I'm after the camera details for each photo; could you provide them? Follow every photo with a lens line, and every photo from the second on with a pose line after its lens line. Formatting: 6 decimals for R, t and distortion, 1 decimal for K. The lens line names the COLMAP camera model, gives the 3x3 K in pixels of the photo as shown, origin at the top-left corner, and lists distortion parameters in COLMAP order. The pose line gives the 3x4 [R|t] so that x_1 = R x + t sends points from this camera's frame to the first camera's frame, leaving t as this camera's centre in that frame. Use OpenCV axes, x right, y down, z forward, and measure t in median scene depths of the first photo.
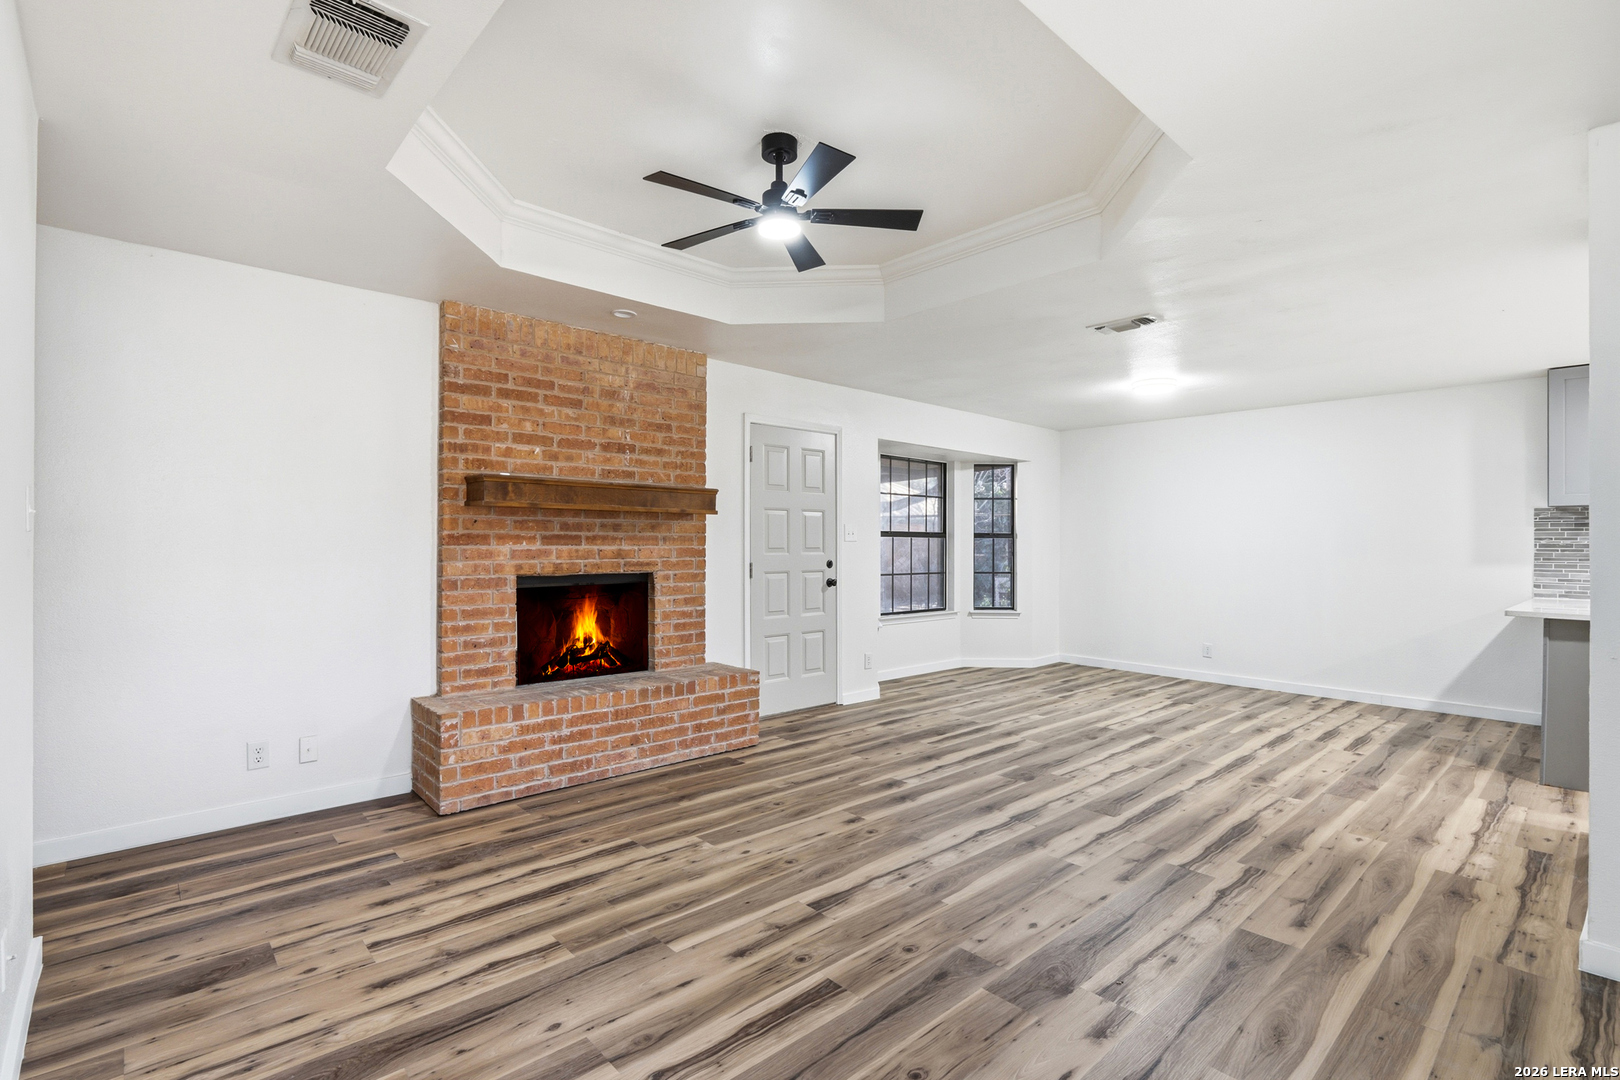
lens RADIAL K [[755.3, 0, 814.0], [0, 755.3, 544.5], [0, 0, 1]] dist [-0.012507, 0.003552]
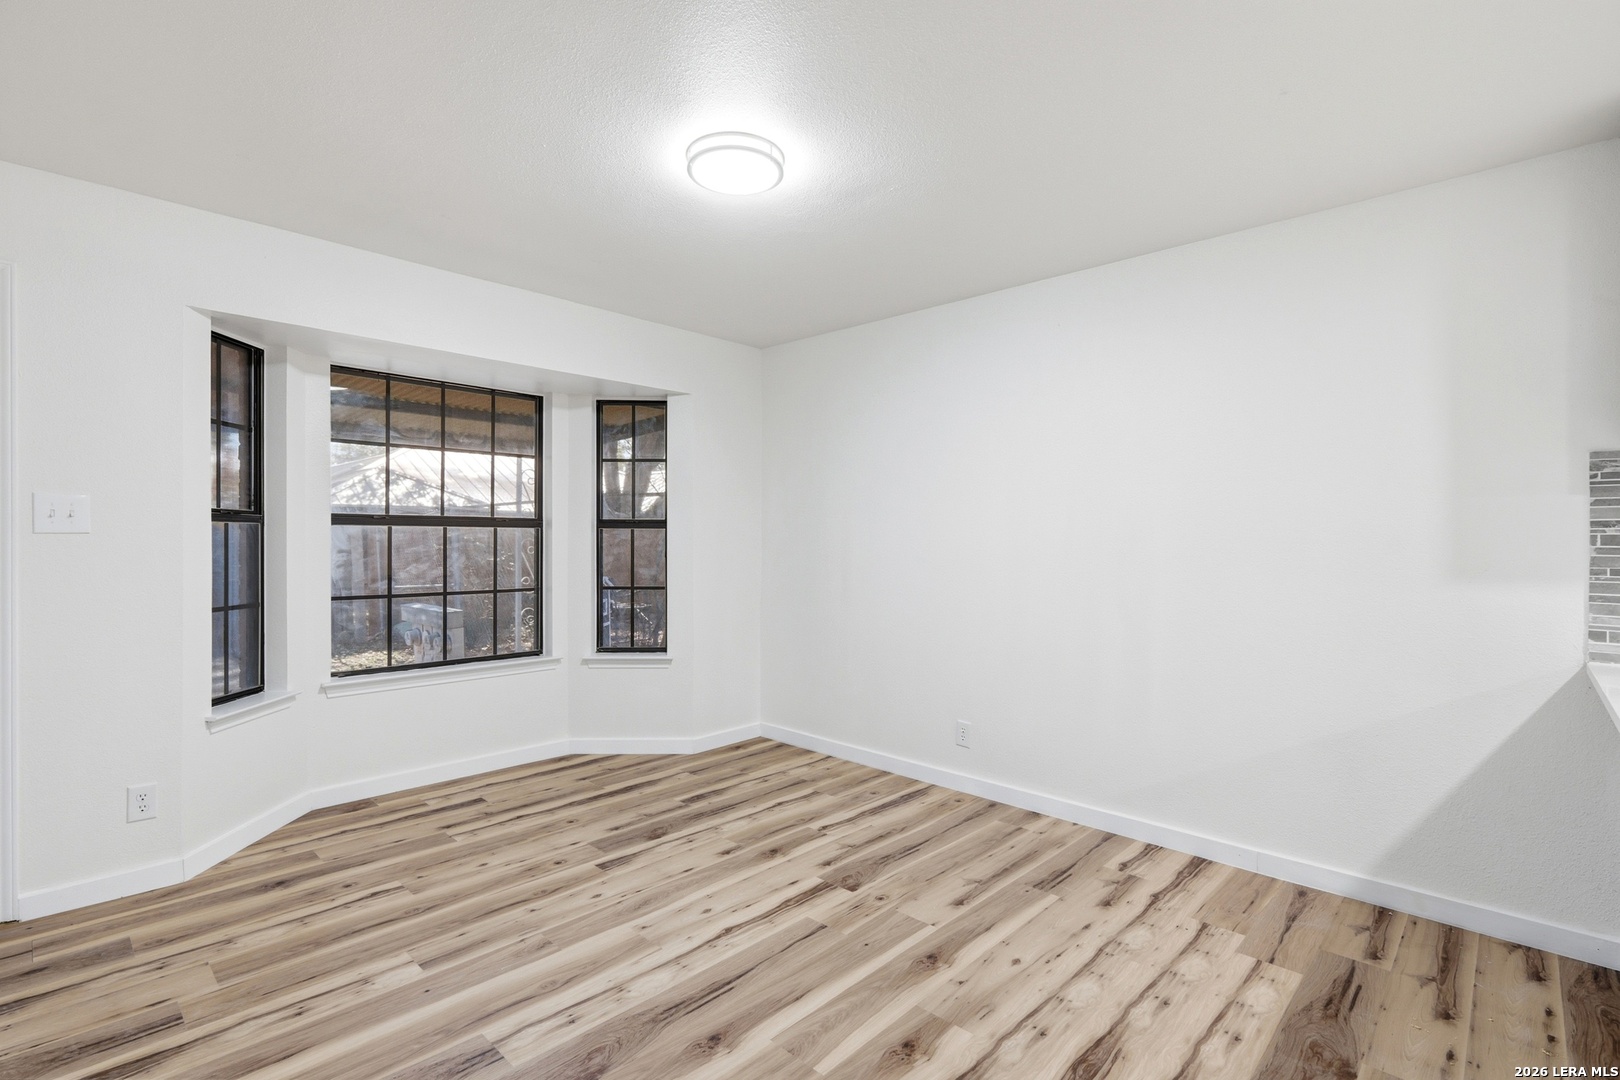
lens RADIAL K [[755.3, 0, 817.2], [0, 755.3, 536.6], [0, 0, 1]] dist [-0.012507, 0.003552]
pose [[0.998024, -0.002112, 0.062802, 0.688479], [0.002308, 0.999993, -0.003045, -0.000124], [-0.062796, 0.003183, 0.998021, 0.833882]]
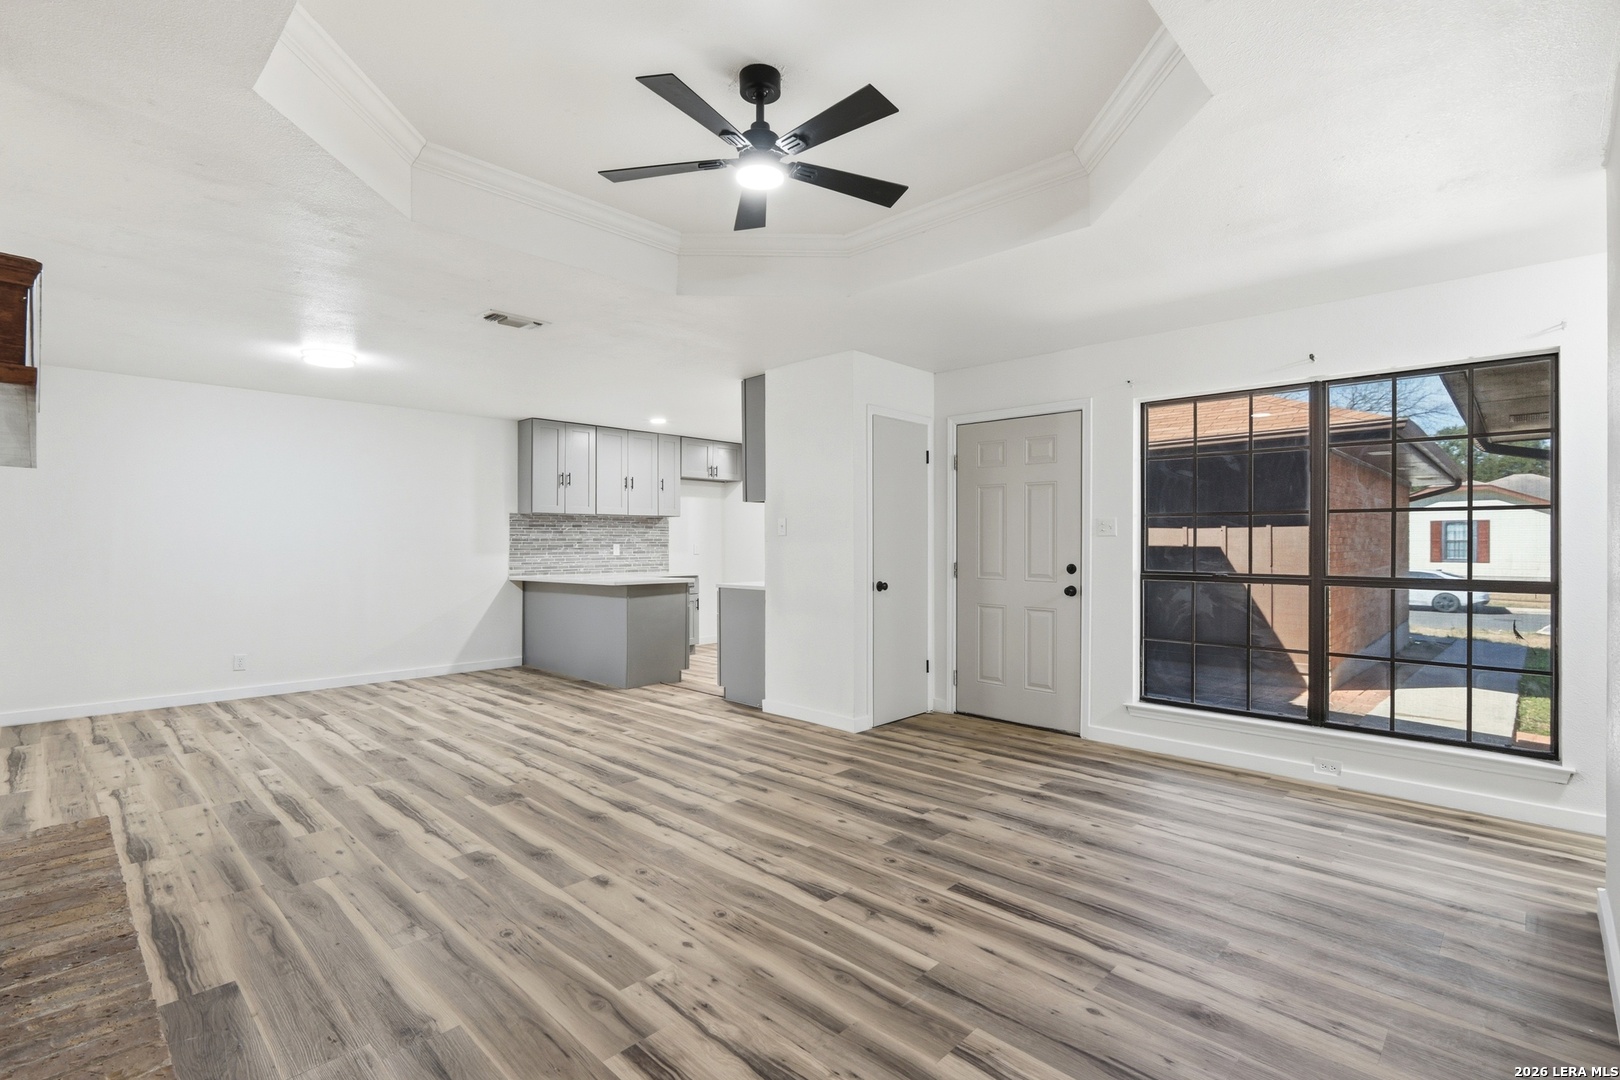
lens RADIAL K [[755.3, 0, 810.6], [0, 755.3, 541.3], [0, 0, 1]] dist [-0.012507, 0.003552]
pose [[-0.060599, -0.004463, 0.998152, -0.666906], [0.000349, 0.999990, 0.004493, -0.001862], [-0.998162, 0.000620, -0.060596, 0.719021]]
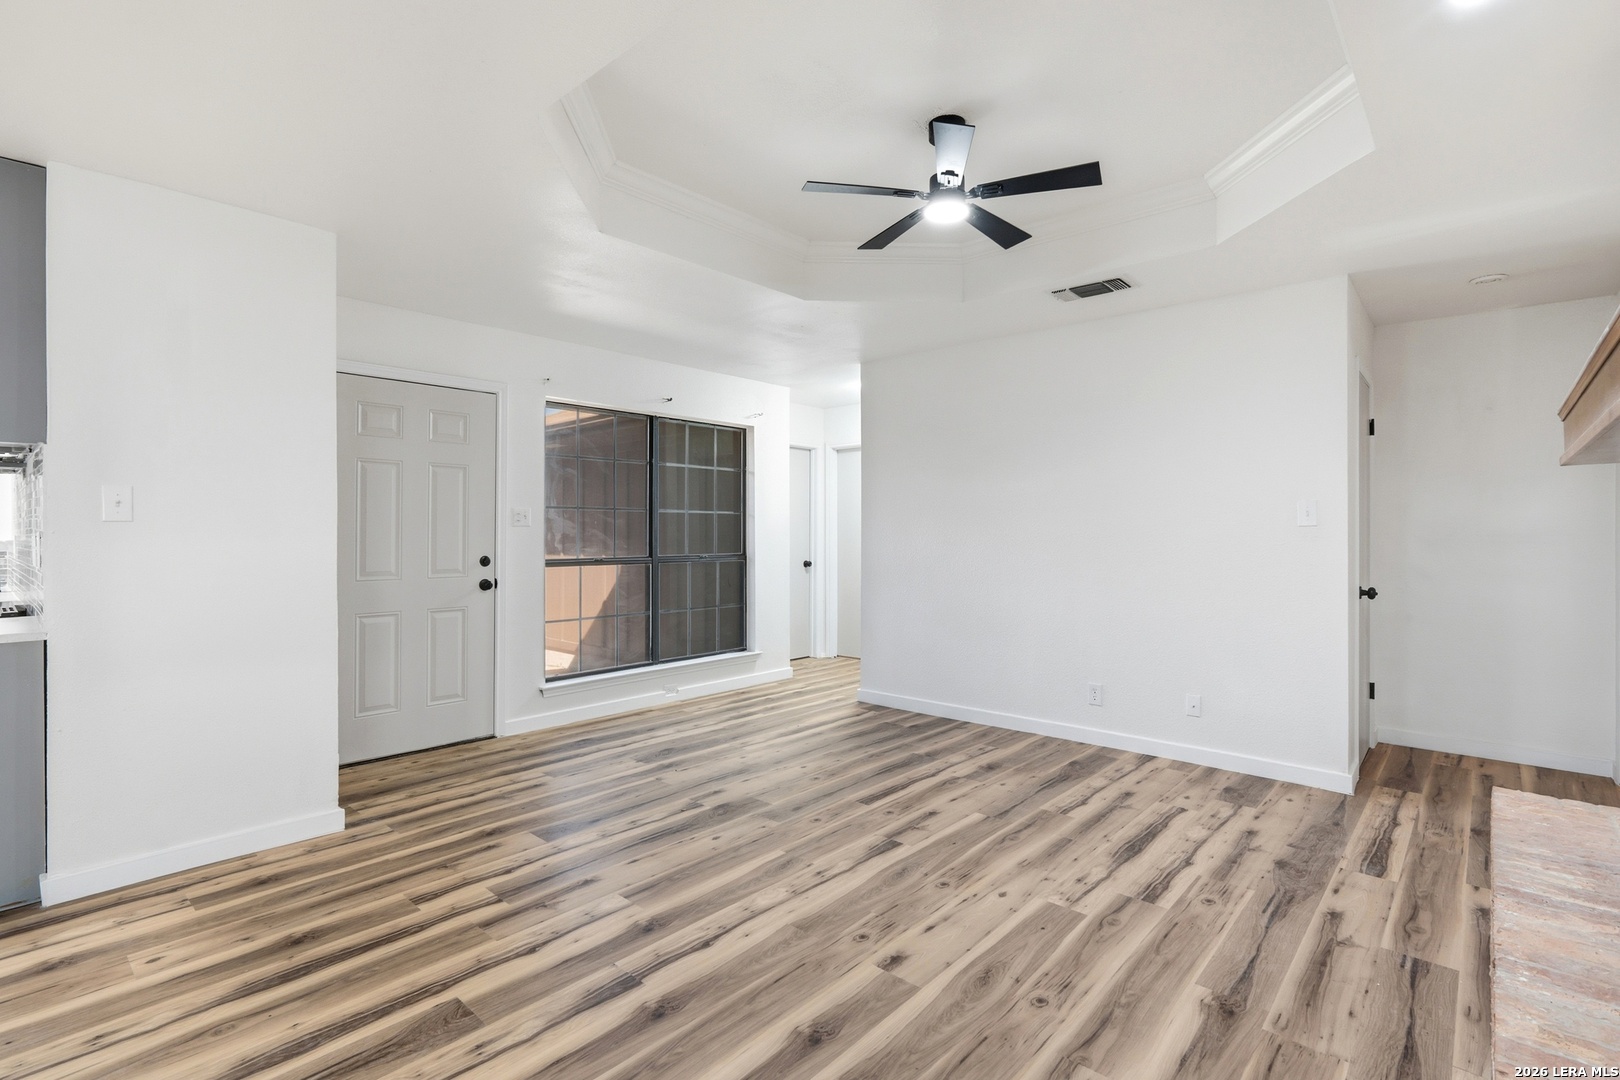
lens RADIAL K [[755.3, 0, 815.2], [0, 755.3, 517.7], [0, 0, 1]] dist [-0.012507, 0.003552]
pose [[-0.995040, -0.007011, -0.099226, 0.161463], [-0.005415, 0.999852, -0.016341, -0.001513], [0.099326, -0.015722, -0.994931, 1.427856]]
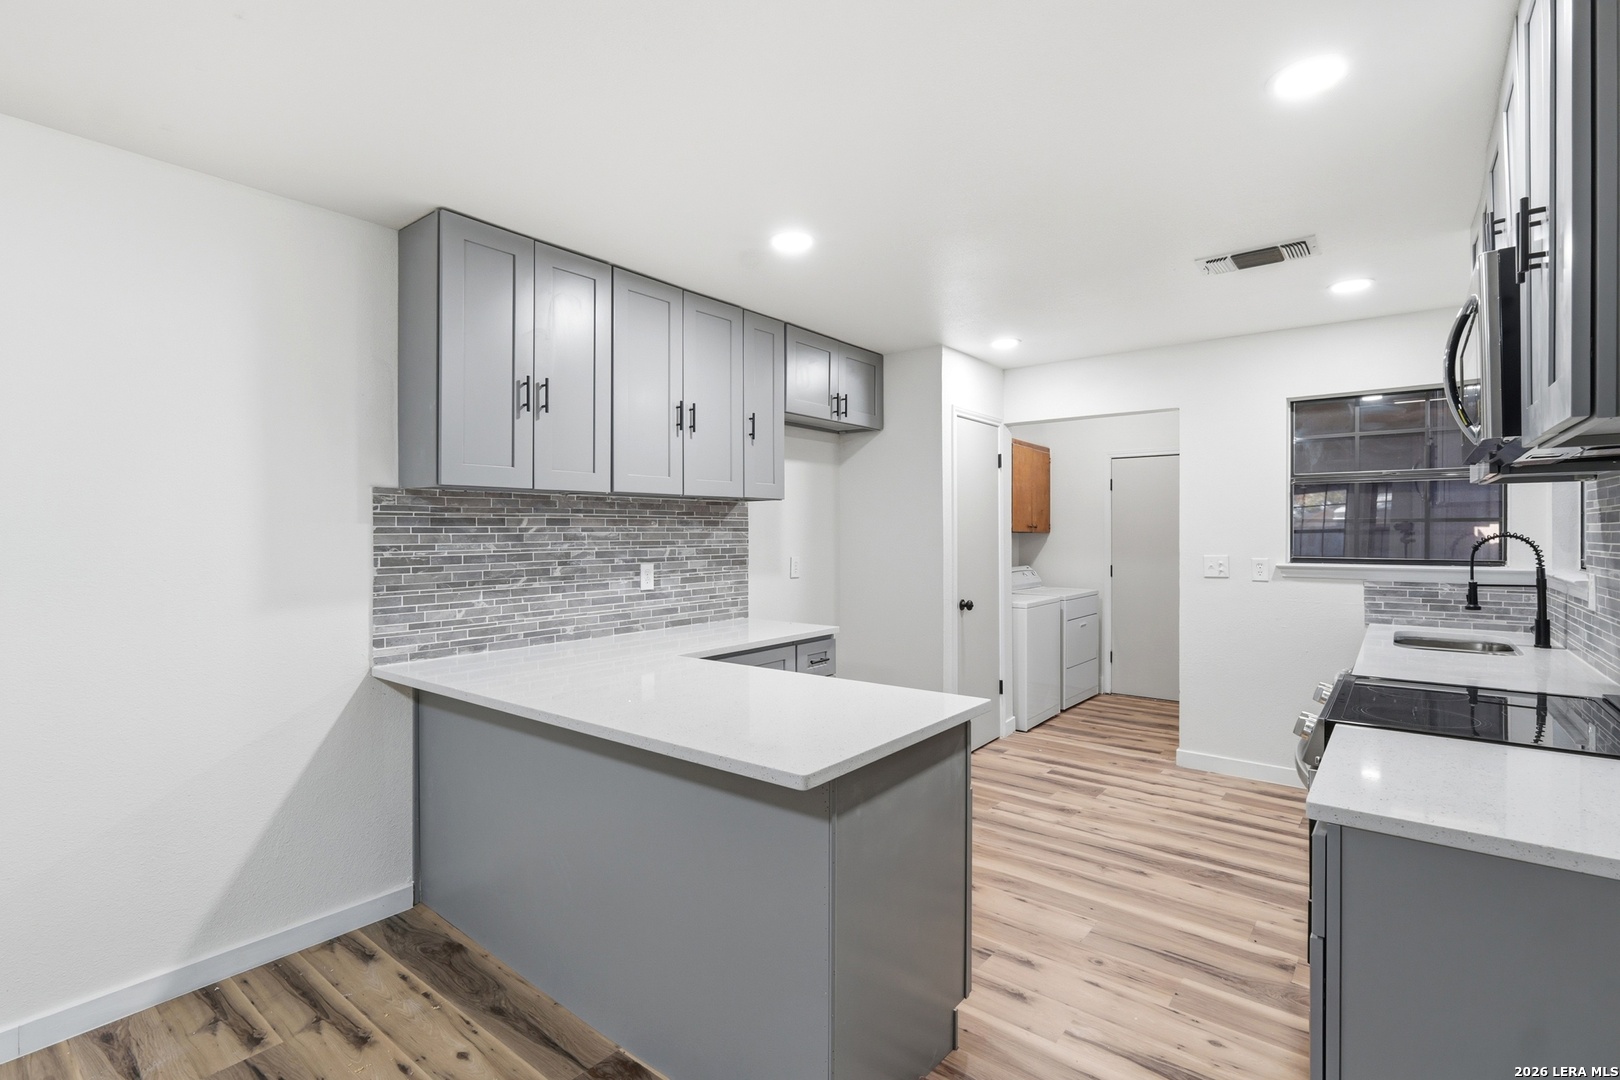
lens RADIAL K [[755.3, 0, 805.1], [0, 755.3, 527.8], [0, 0, 1]] dist [-0.012507, 0.003552]
pose [[-0.144174, -0.005820, 0.989535, 0.589794], [-0.000777, 0.999983, 0.005768, -0.033564], [-0.989552, 0.000062, -0.144176, 1.087227]]
